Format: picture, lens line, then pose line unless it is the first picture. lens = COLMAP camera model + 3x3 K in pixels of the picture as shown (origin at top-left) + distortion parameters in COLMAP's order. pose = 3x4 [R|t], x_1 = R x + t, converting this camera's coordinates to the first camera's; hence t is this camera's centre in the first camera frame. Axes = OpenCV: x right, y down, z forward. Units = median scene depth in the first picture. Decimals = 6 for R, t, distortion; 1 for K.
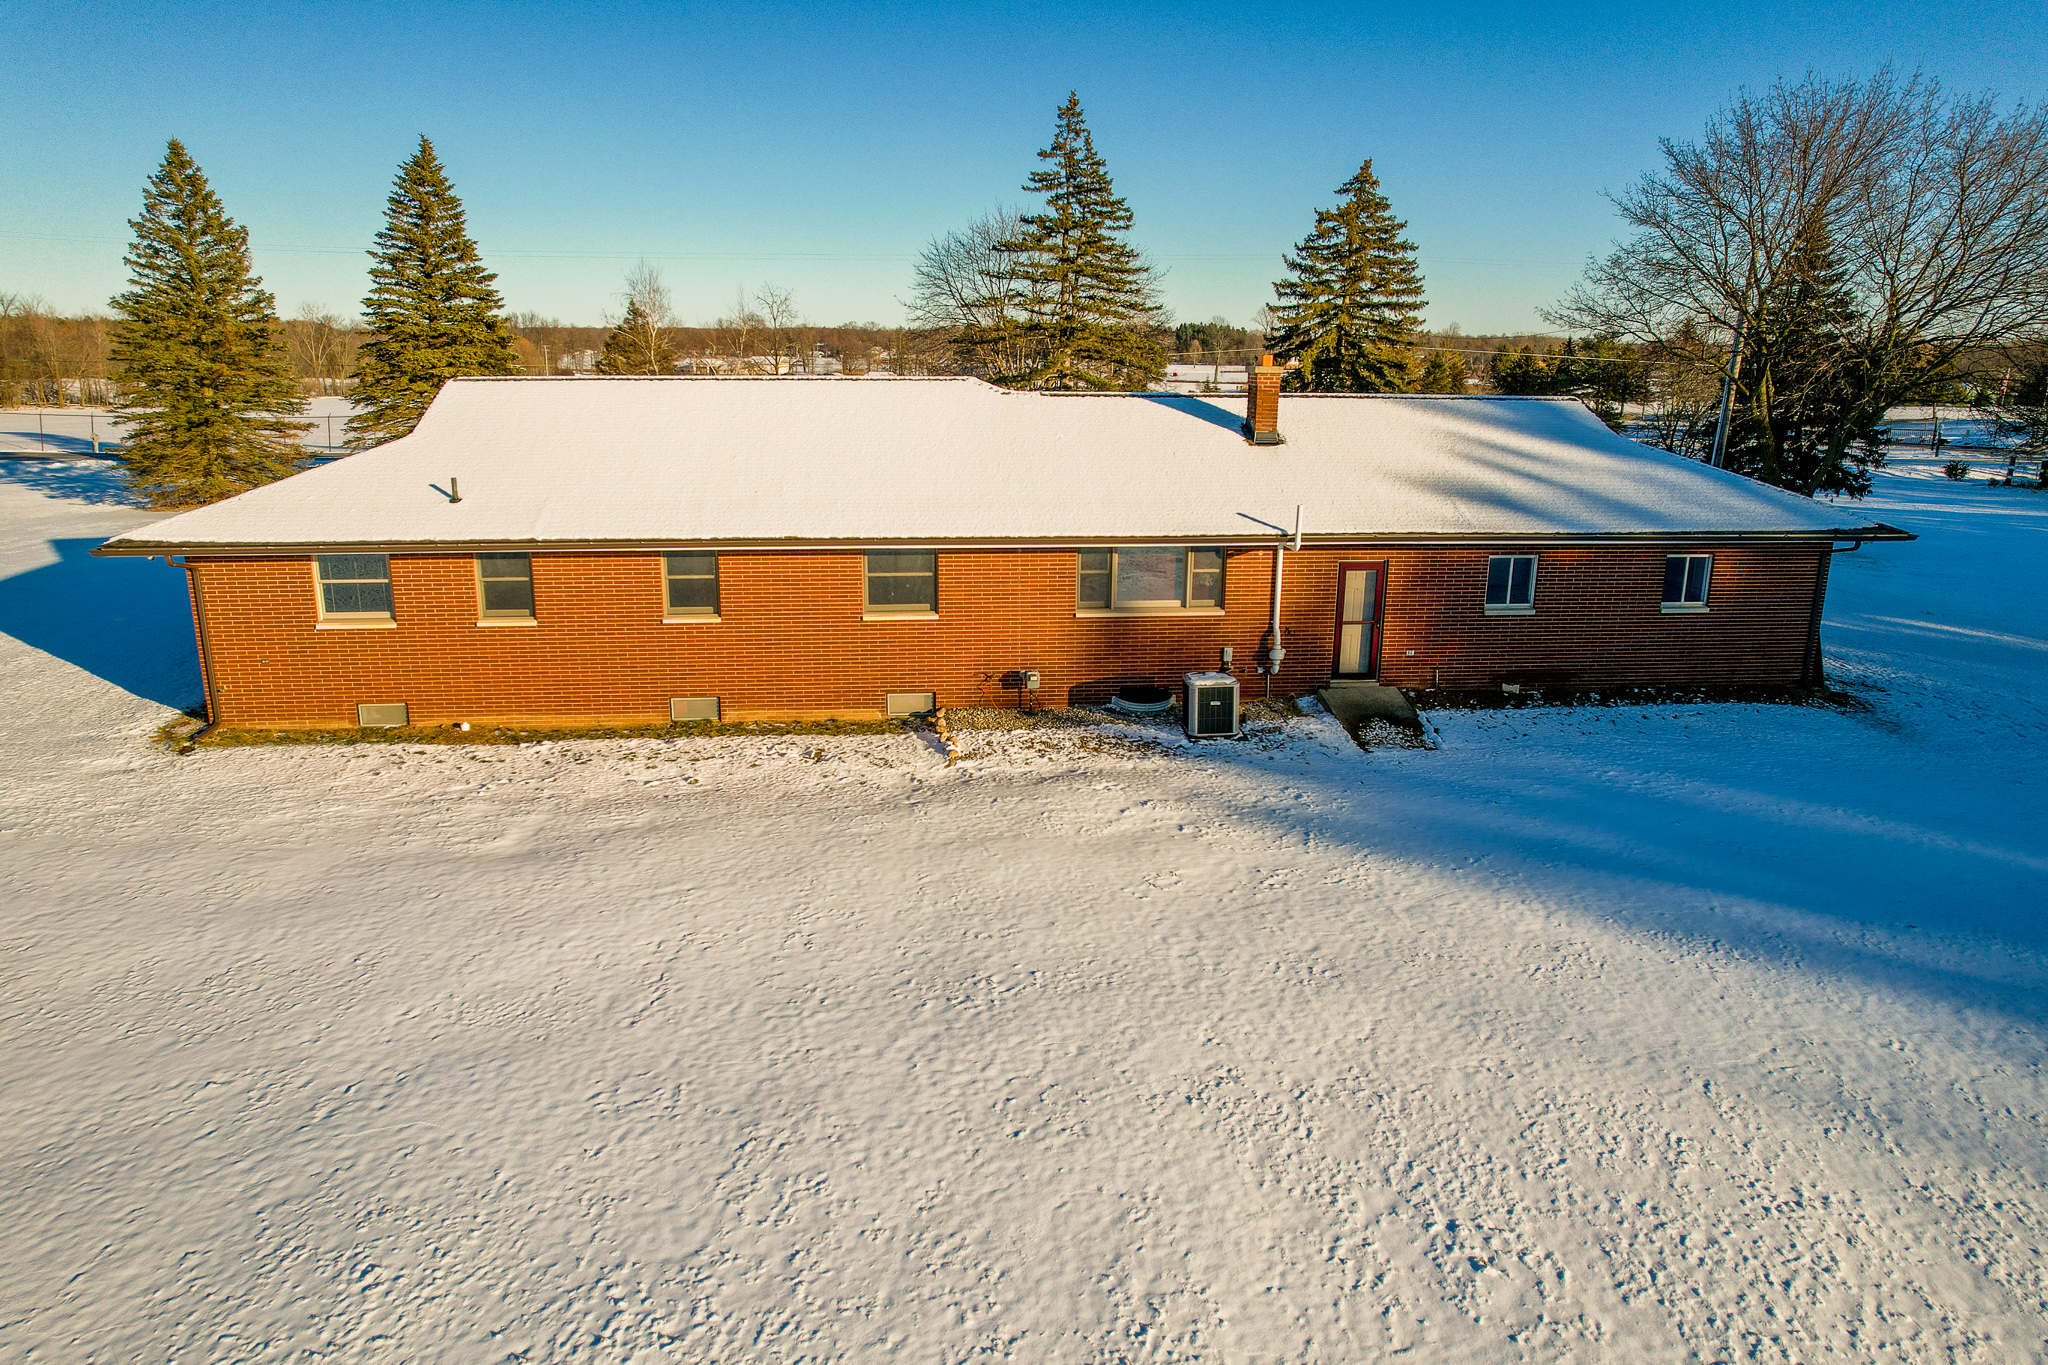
lens RADIAL K [[1337.4, 0, 1017.7], [0, 1337.4, 670.7], [0, 0, 1]] dist [-0.079665, 0.098996]
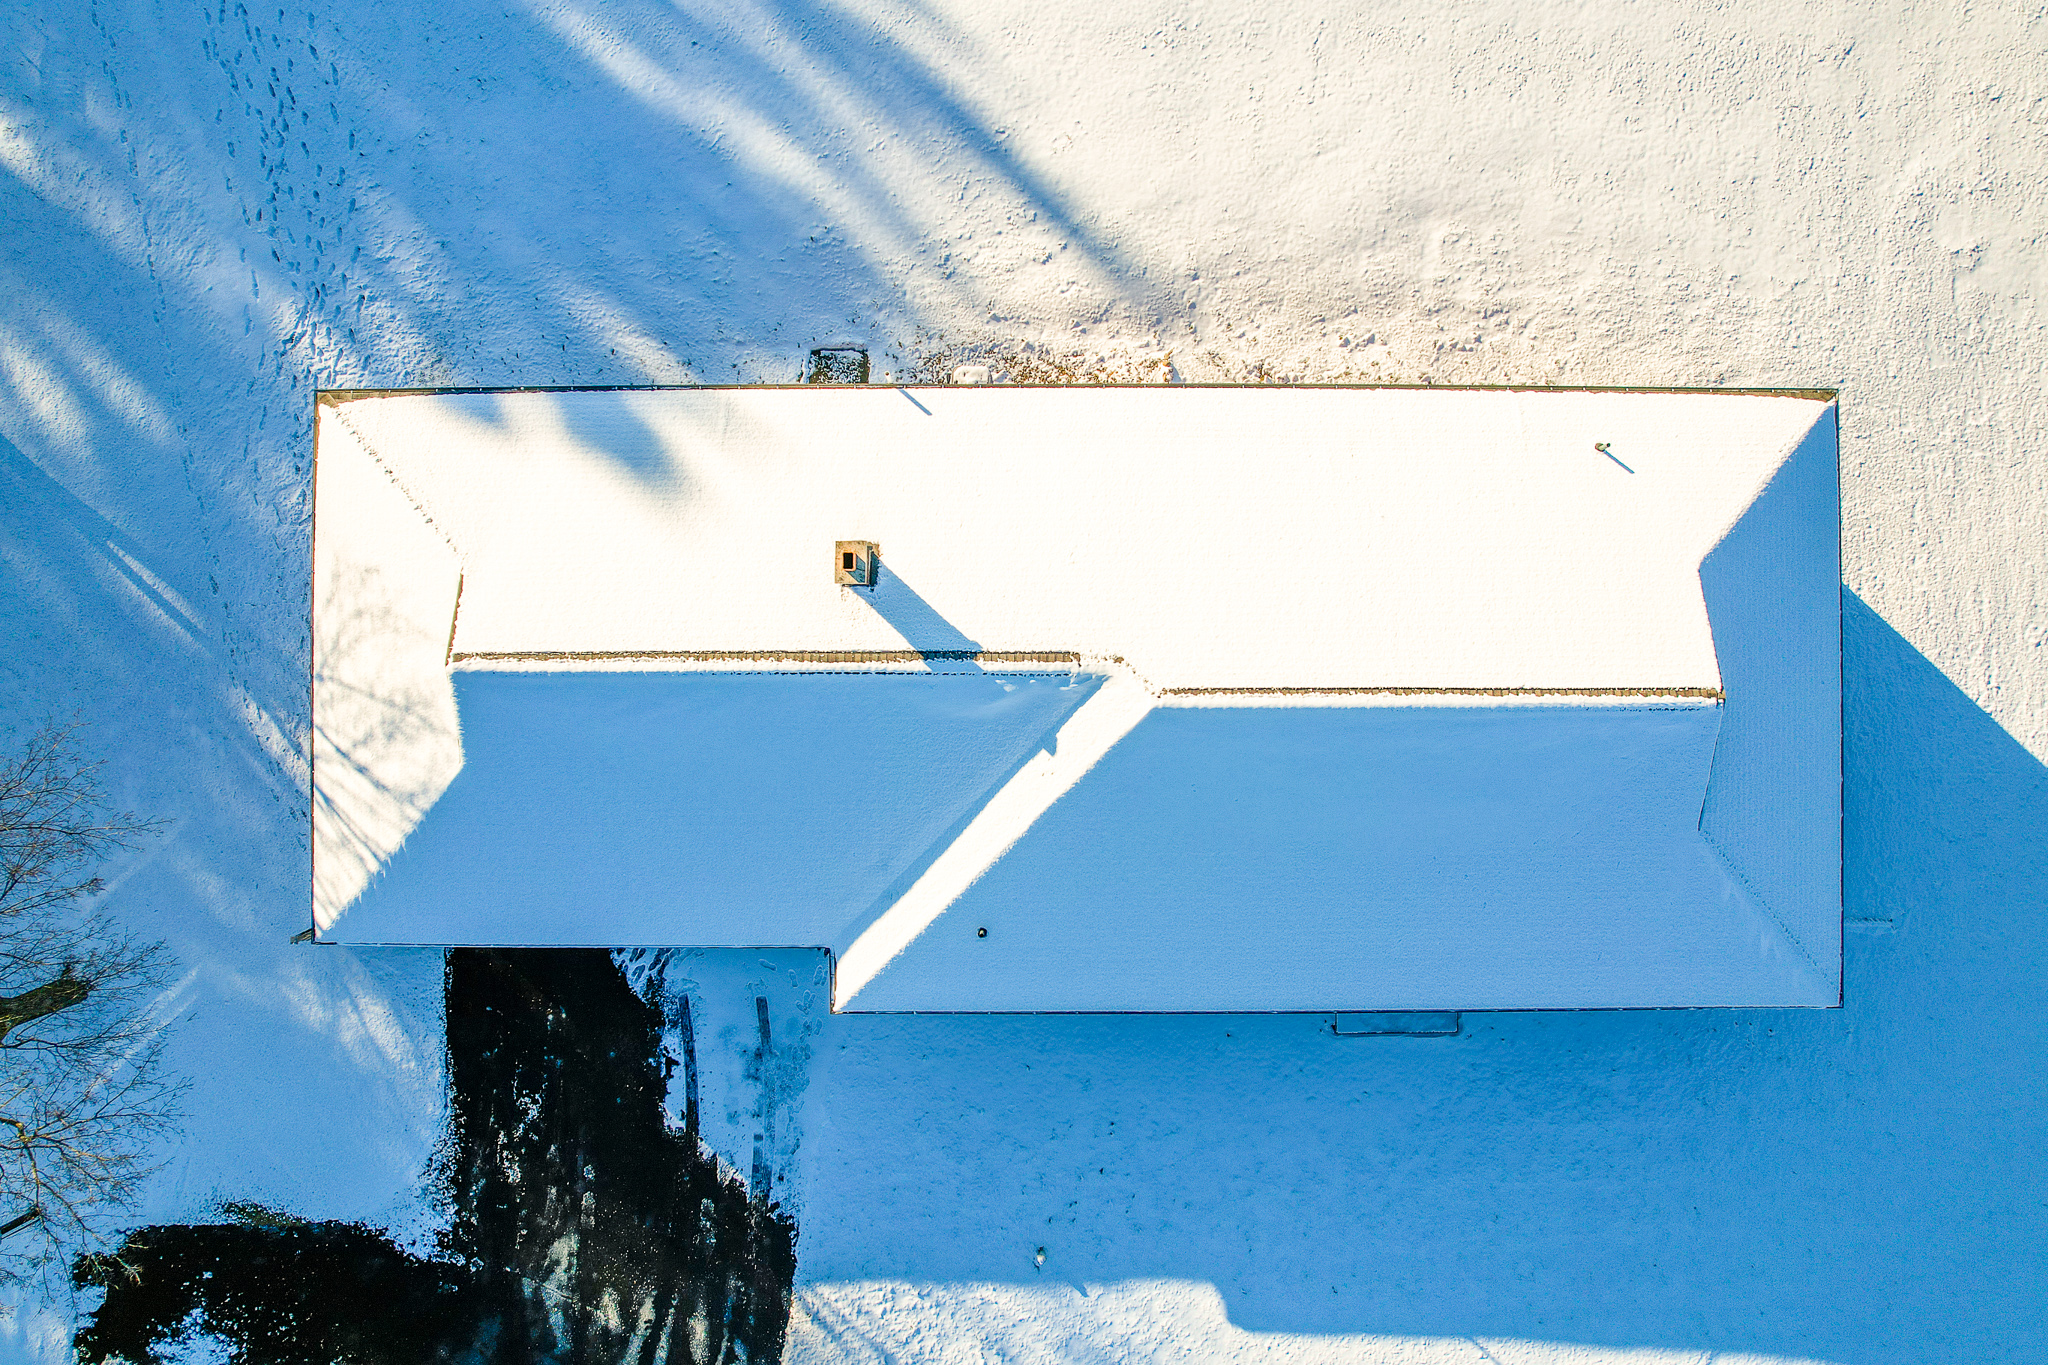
lens RADIAL K [[1337.4, 0, 1017.7], [0, 1337.4, 670.7], [0, 0, 1]] dist [-0.079665, 0.098996]
pose [[-0.994171, -0.107708, -0.004863, 0.096240], [0.017494, -0.205653, 0.978469, -1.680730], [-0.106389, 0.972680, 0.206338, 1.272166]]
